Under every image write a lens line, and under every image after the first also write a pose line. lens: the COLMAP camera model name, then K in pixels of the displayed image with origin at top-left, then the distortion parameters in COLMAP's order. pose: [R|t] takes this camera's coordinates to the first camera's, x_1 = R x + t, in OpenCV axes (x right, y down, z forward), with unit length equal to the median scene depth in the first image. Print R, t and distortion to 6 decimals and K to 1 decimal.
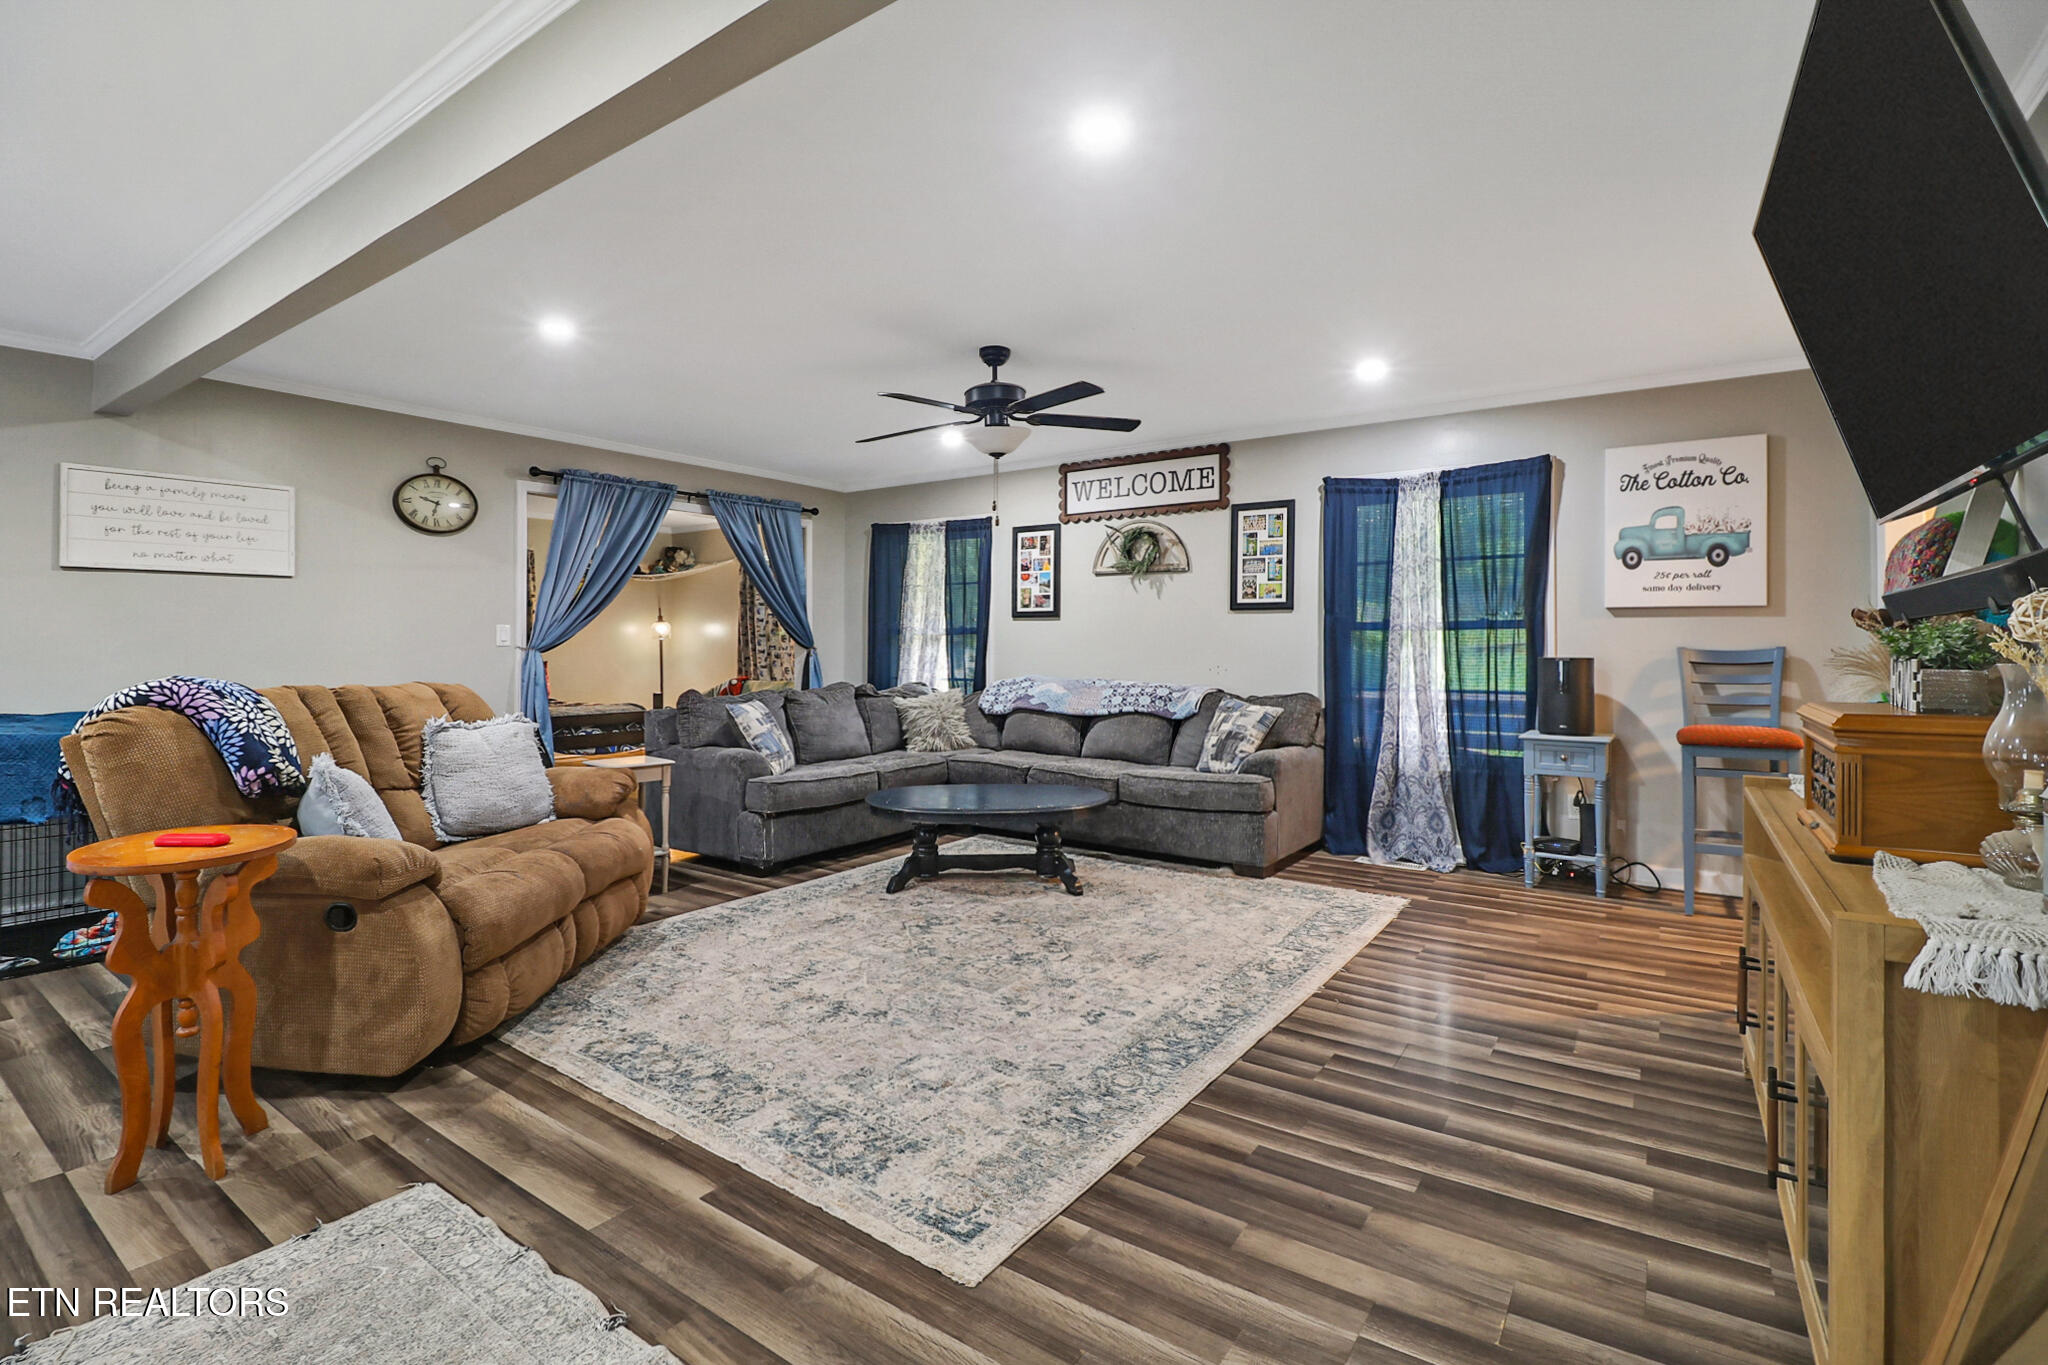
lens RADIAL K [[945.4, 0, 1006.2], [0, 945.4, 649.3], [0, 0, 1]] dist [-0.005954, -0.000681]
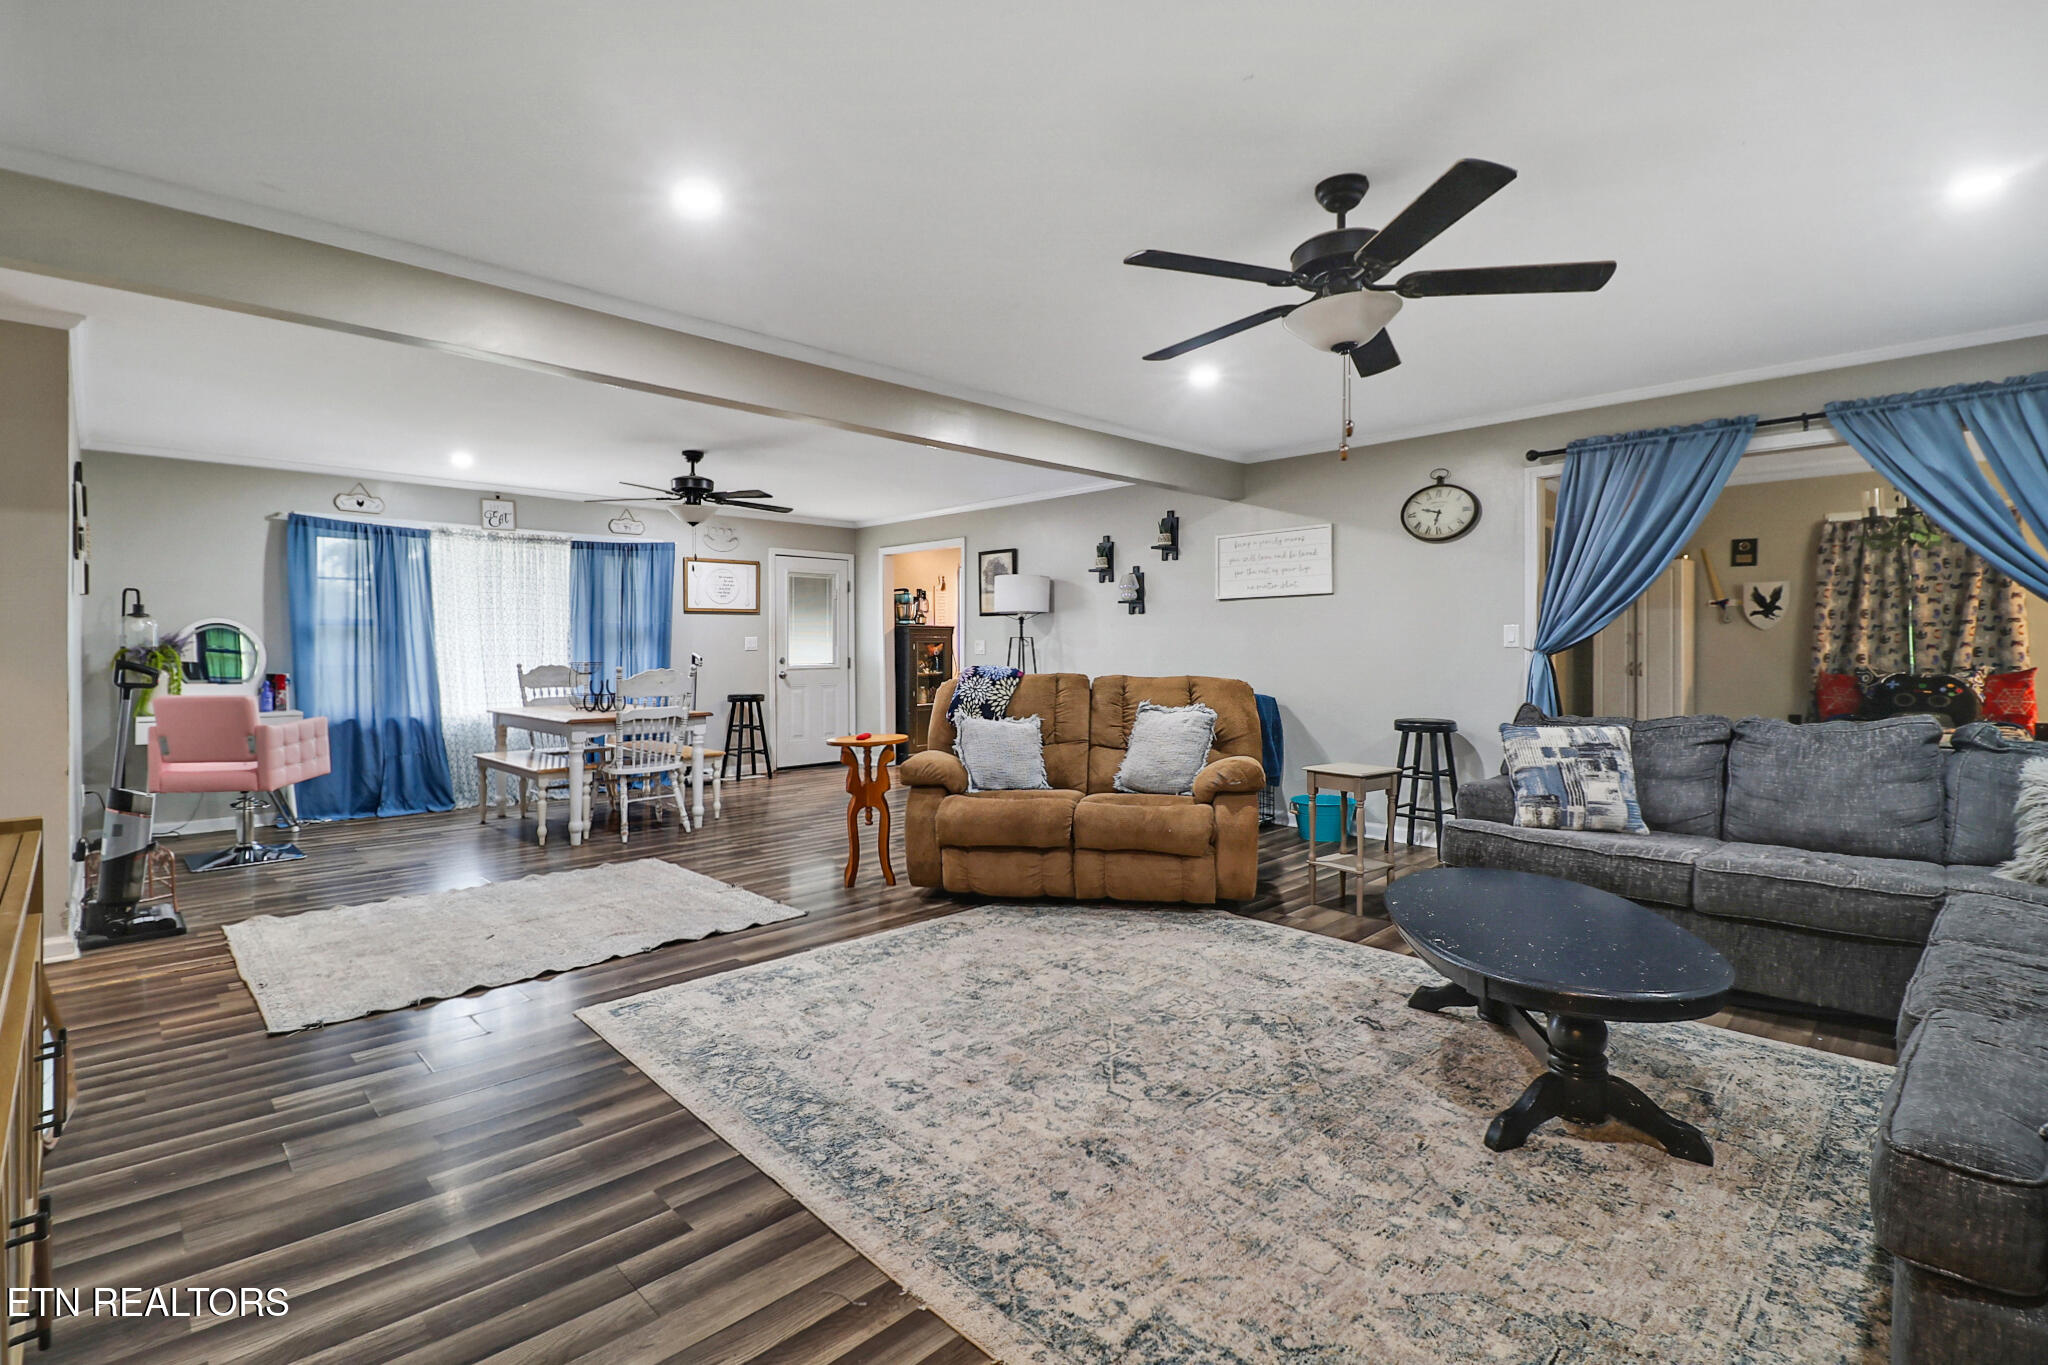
lens RADIAL K [[945.4, 0, 1006.2], [0, 945.4, 649.3], [0, 0, 1]] dist [-0.005954, -0.000681]
pose [[-0.184279, 0.003572, -0.982867, 0.906668], [0.001713, 0.999993, 0.003313, -0.009197], [0.982872, -0.001073, -0.184284, 1.235433]]
